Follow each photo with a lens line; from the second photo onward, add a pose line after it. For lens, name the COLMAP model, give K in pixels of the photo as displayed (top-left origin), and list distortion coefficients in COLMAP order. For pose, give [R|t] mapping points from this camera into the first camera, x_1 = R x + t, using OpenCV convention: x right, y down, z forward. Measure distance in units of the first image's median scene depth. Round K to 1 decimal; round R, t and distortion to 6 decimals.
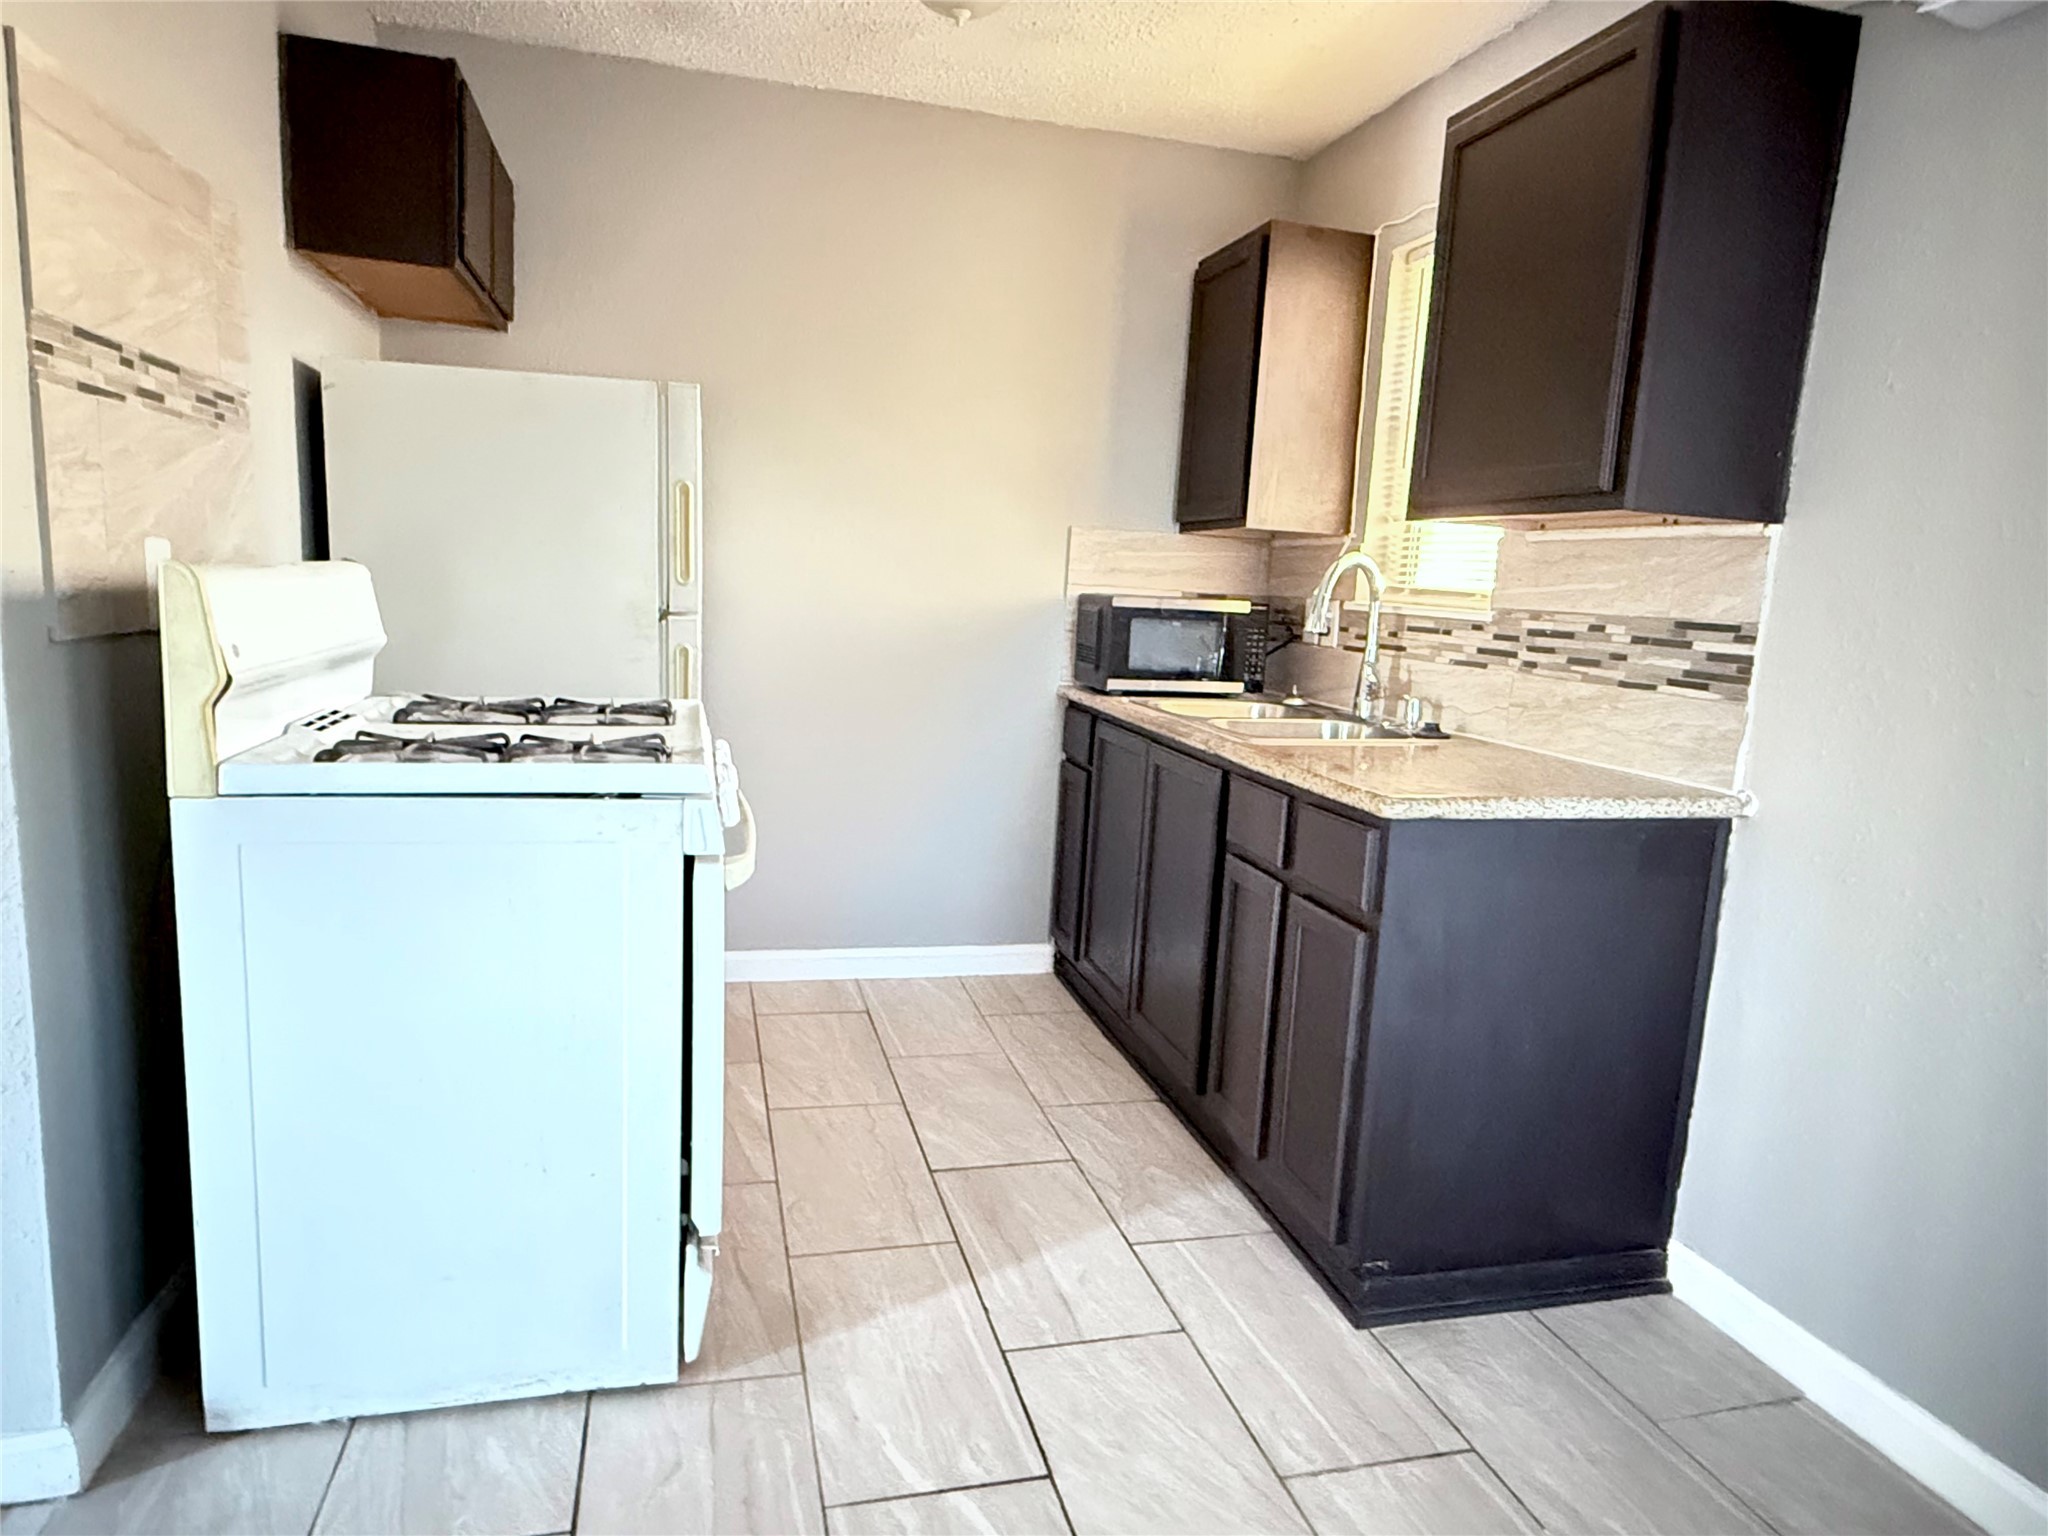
lens RADIAL K [[1242.9, 0, 1020.0], [0, 1242.9, 770.6], [0, 0, 1]] dist [-0.003709, -0.000534]
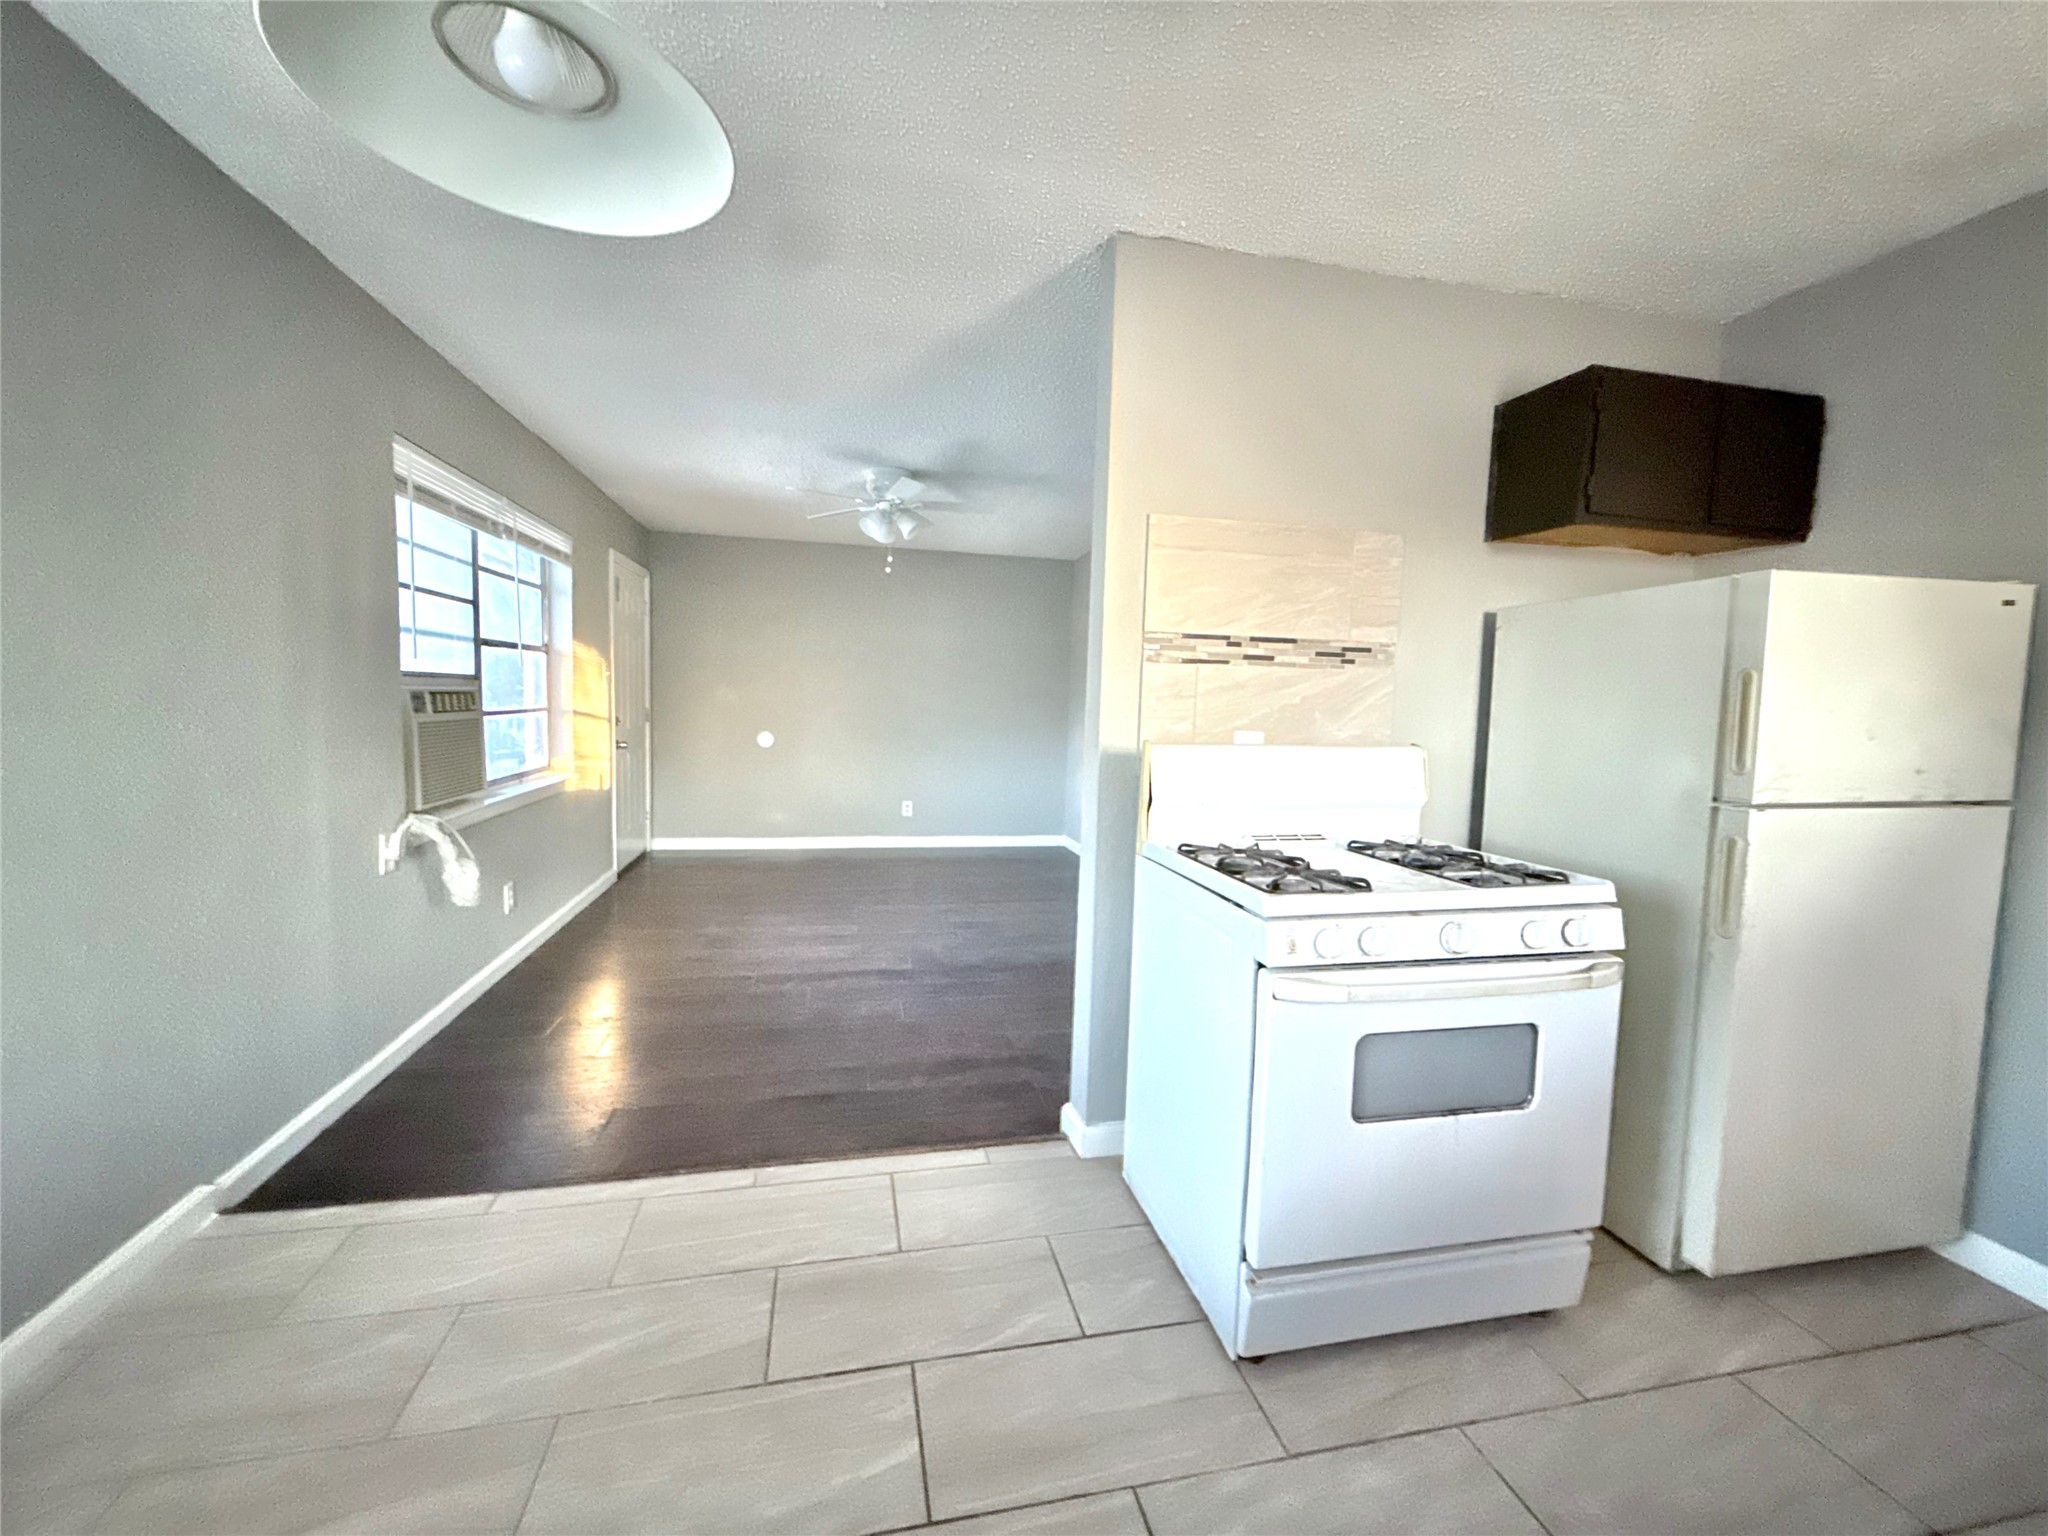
lens RADIAL K [[816.7, 0, 1014.7], [0, 816.7, 766.9], [0, 0, 1]] dist [-0.003688, 0.000075]
pose [[-0.046560, 0.024377, -0.998618, 0.486258], [-0.181002, 0.982948, 0.032433, -0.091143], [0.982380, 0.182262, -0.041354, 0.593776]]
